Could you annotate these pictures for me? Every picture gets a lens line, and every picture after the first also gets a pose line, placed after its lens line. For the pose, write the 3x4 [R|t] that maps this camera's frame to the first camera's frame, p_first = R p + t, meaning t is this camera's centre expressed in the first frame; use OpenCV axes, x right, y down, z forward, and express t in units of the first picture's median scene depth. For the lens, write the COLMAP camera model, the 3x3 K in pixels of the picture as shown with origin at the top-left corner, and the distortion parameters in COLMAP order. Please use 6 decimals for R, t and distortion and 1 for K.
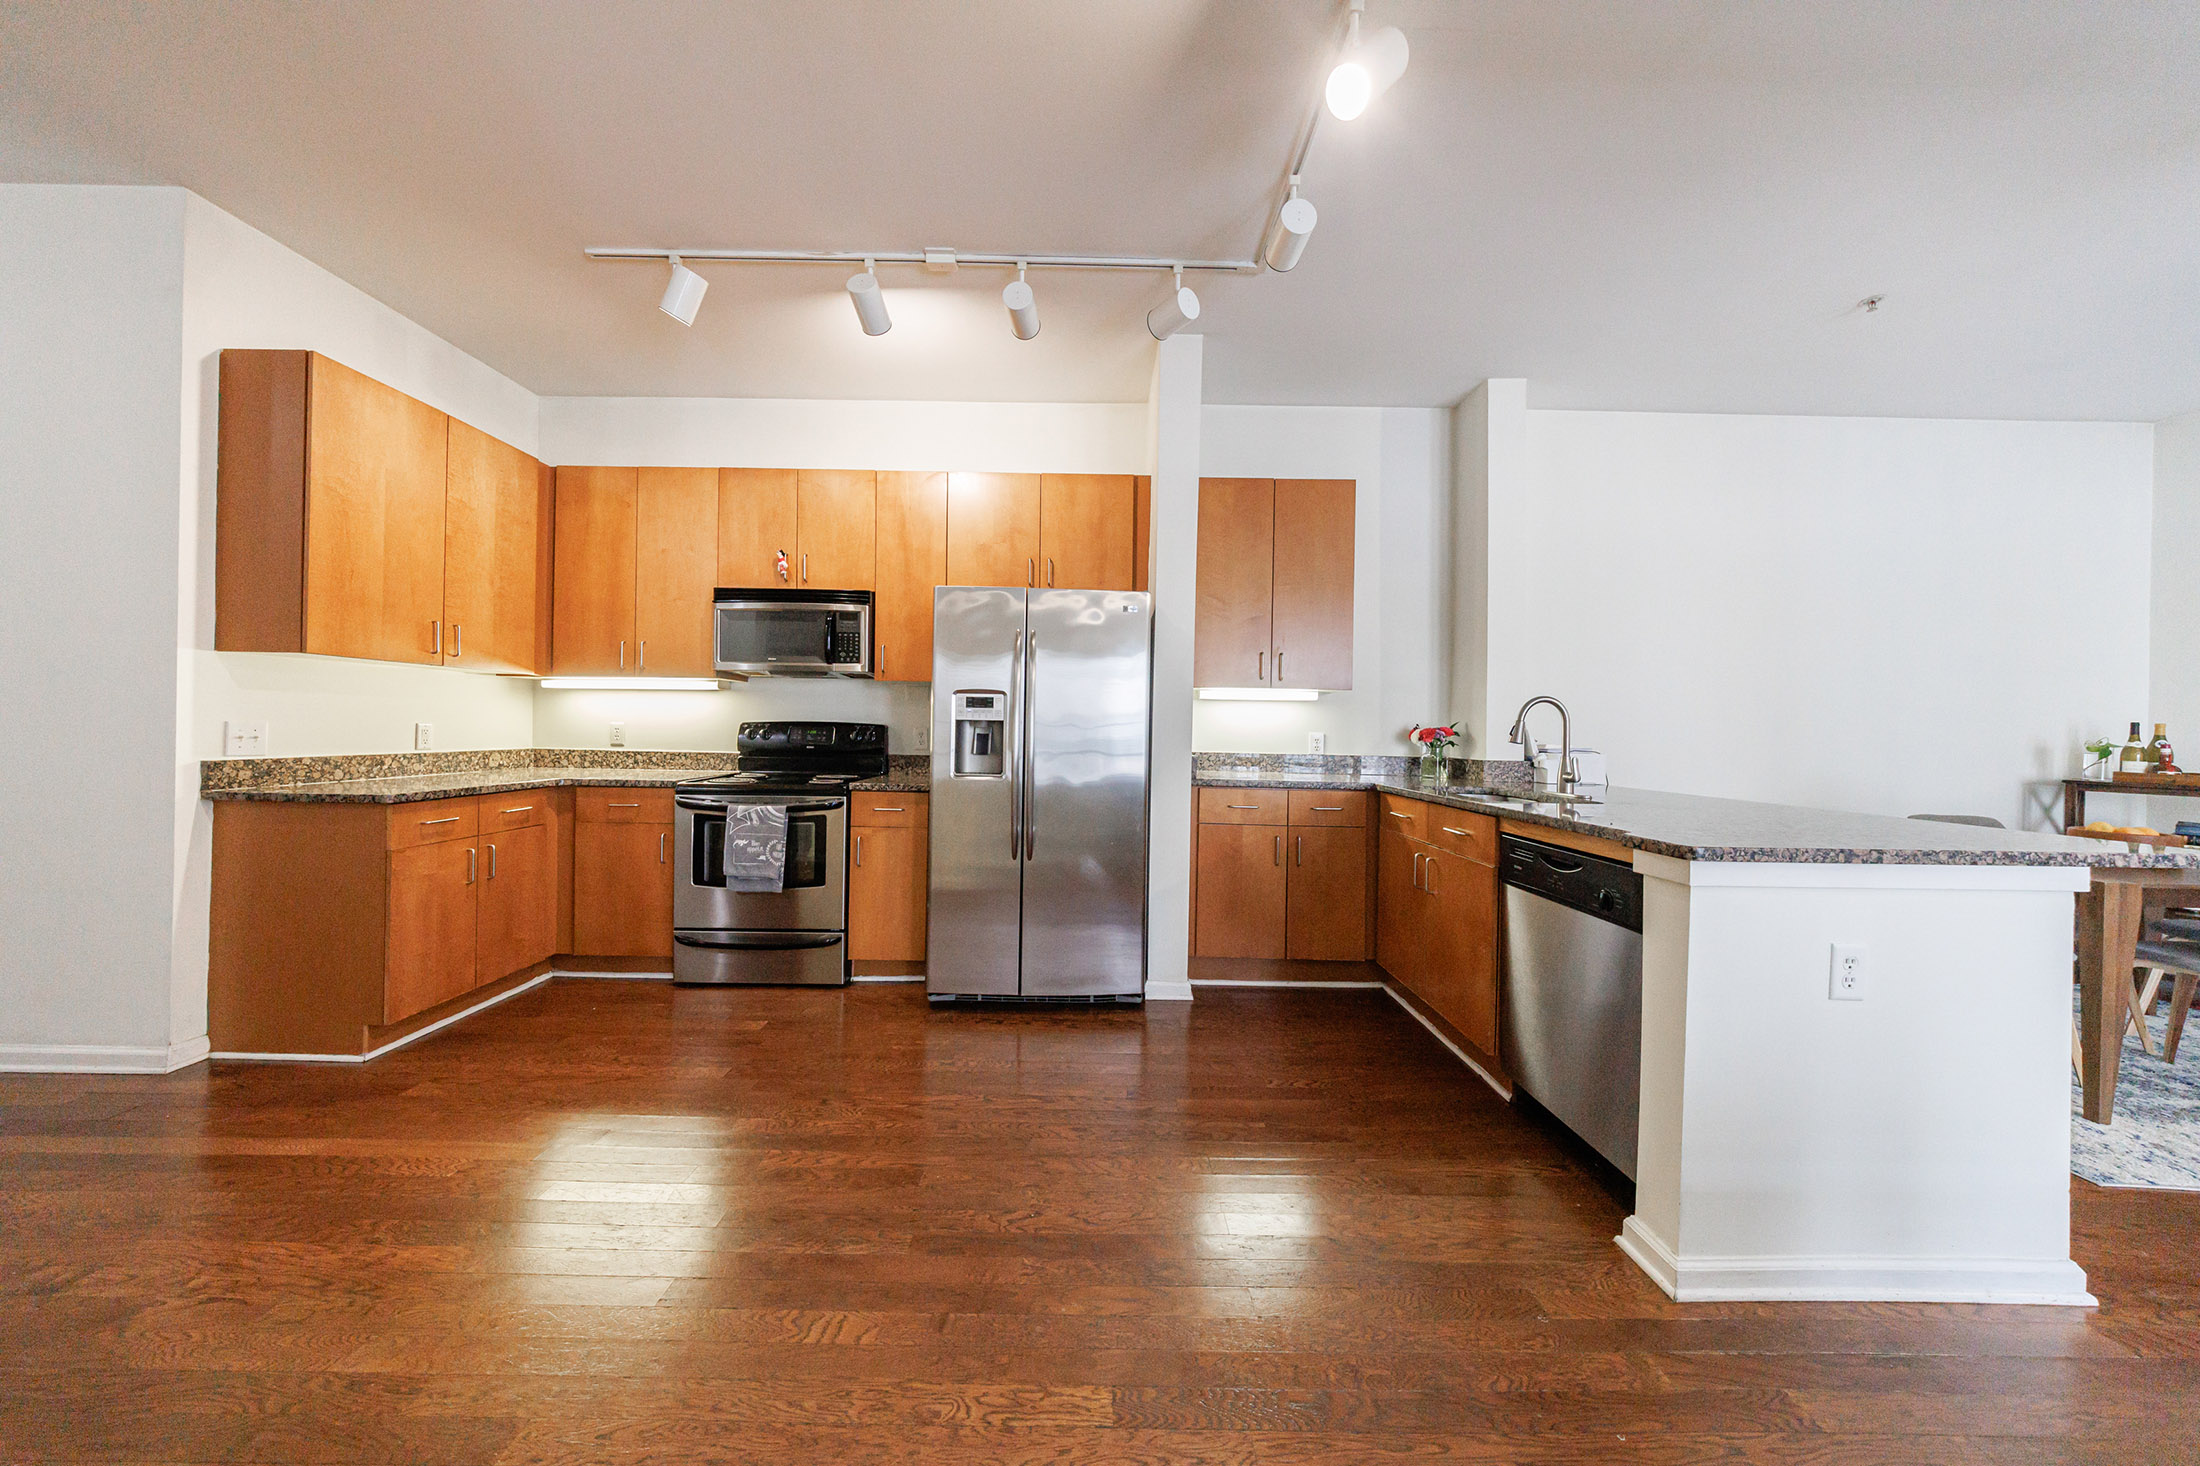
lens RADIAL K [[711.8, 0, 1096.6], [0, 711.8, 727.7], [0, 0, 1]] dist [-0.005169, 0.000120]
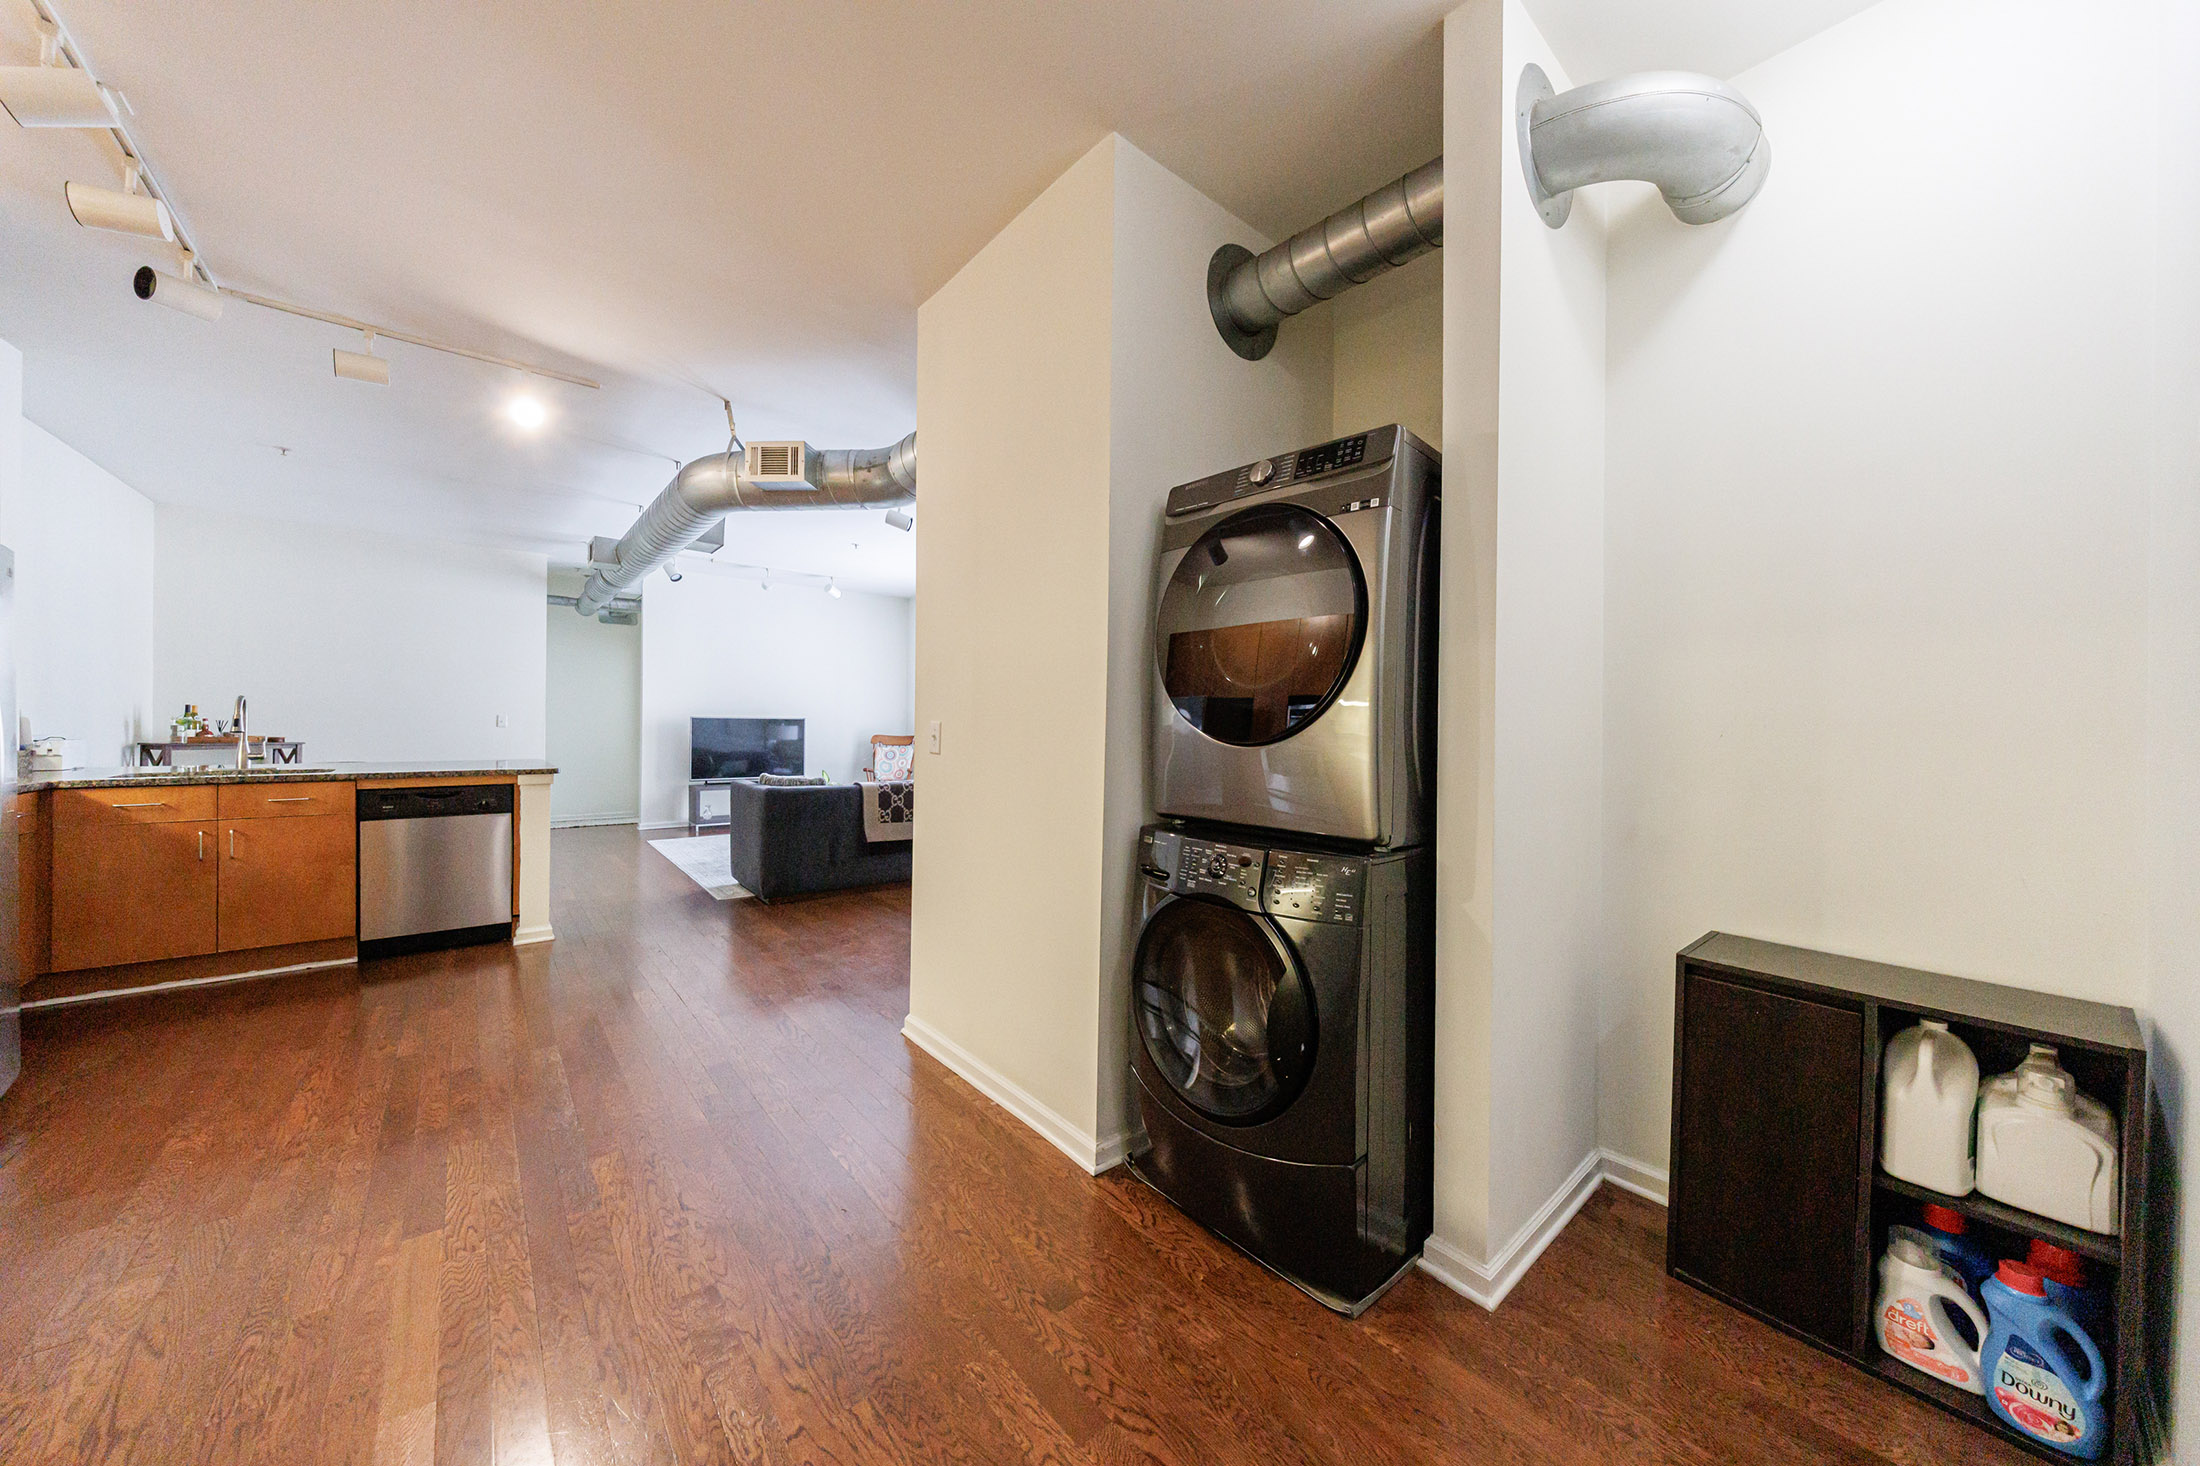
lens RADIAL K [[760.2, 0, 1111.9], [0, 760.2, 728.4], [0, 0, 1]] dist [-0.006267, 0.001134]
pose [[-0.643392, -0.032876, 0.764831, -1.234107], [-0.022837, 0.999457, 0.023751, -0.044773], [-0.765196, -0.002185, -0.643793, 0.568646]]
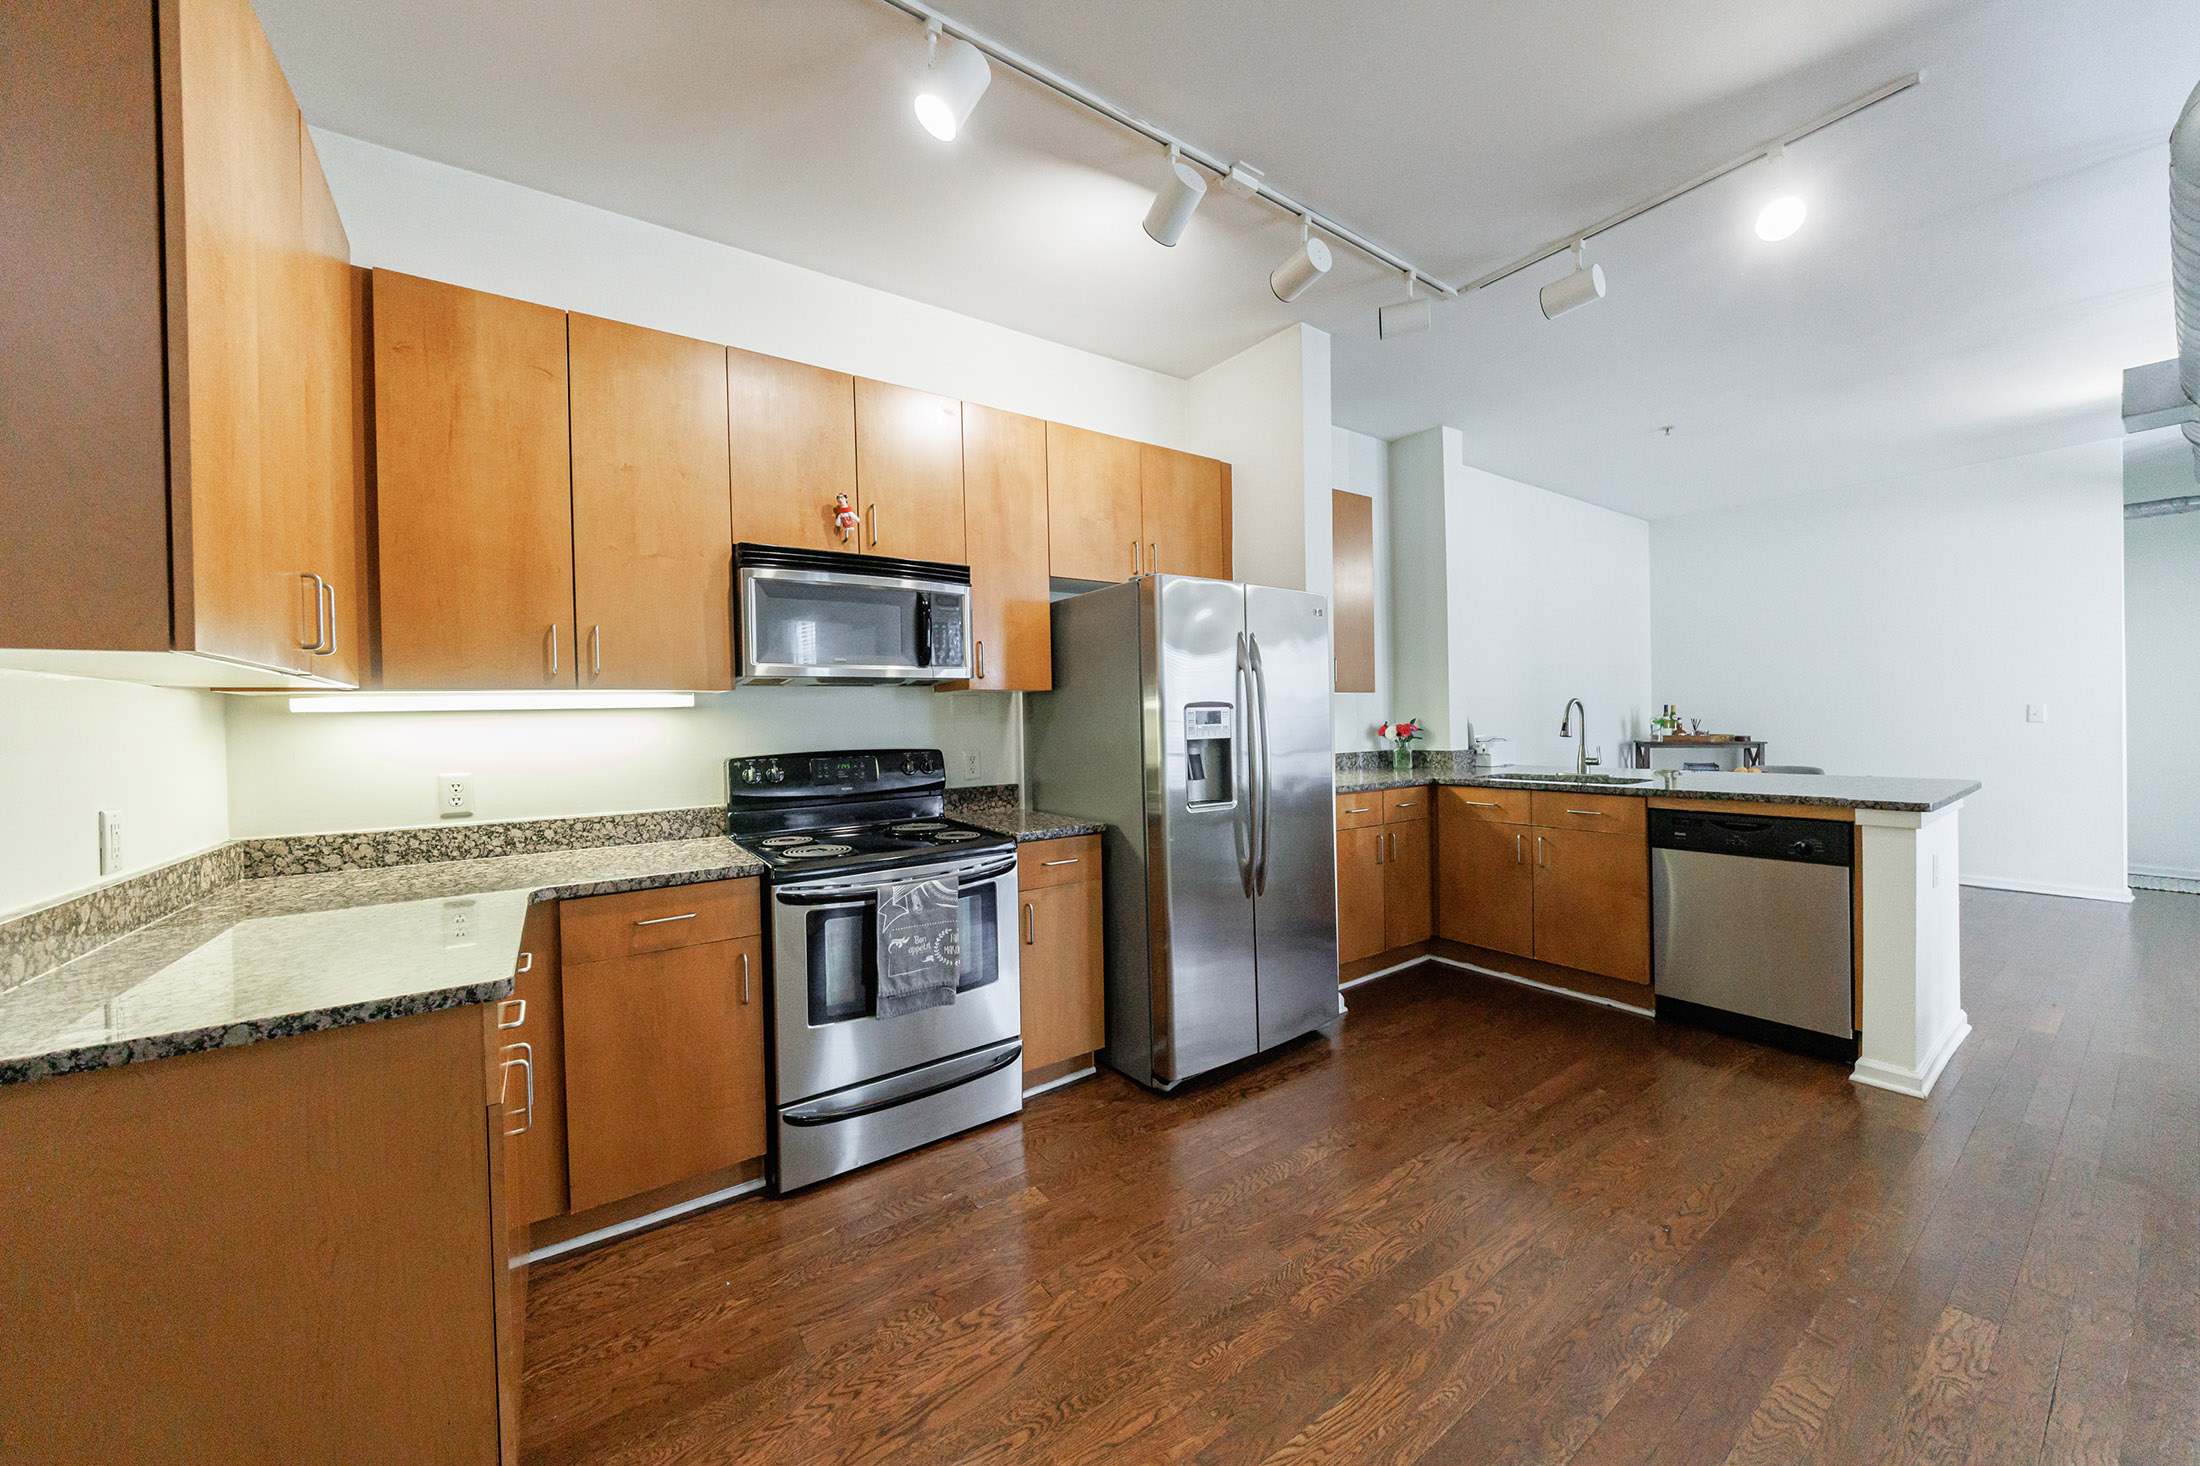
lens RADIAL K [[787.0, 0, 1089.6], [0, 787.0, 722.8], [0, 0, 1]] dist [-0.008368, 0.000807]
pose [[0.821558, -0.037626, 0.568882, -0.736066], [0.035909, 0.999254, 0.014232, -0.043403], [-0.568993, 0.008735, 0.822296, 0.294163]]
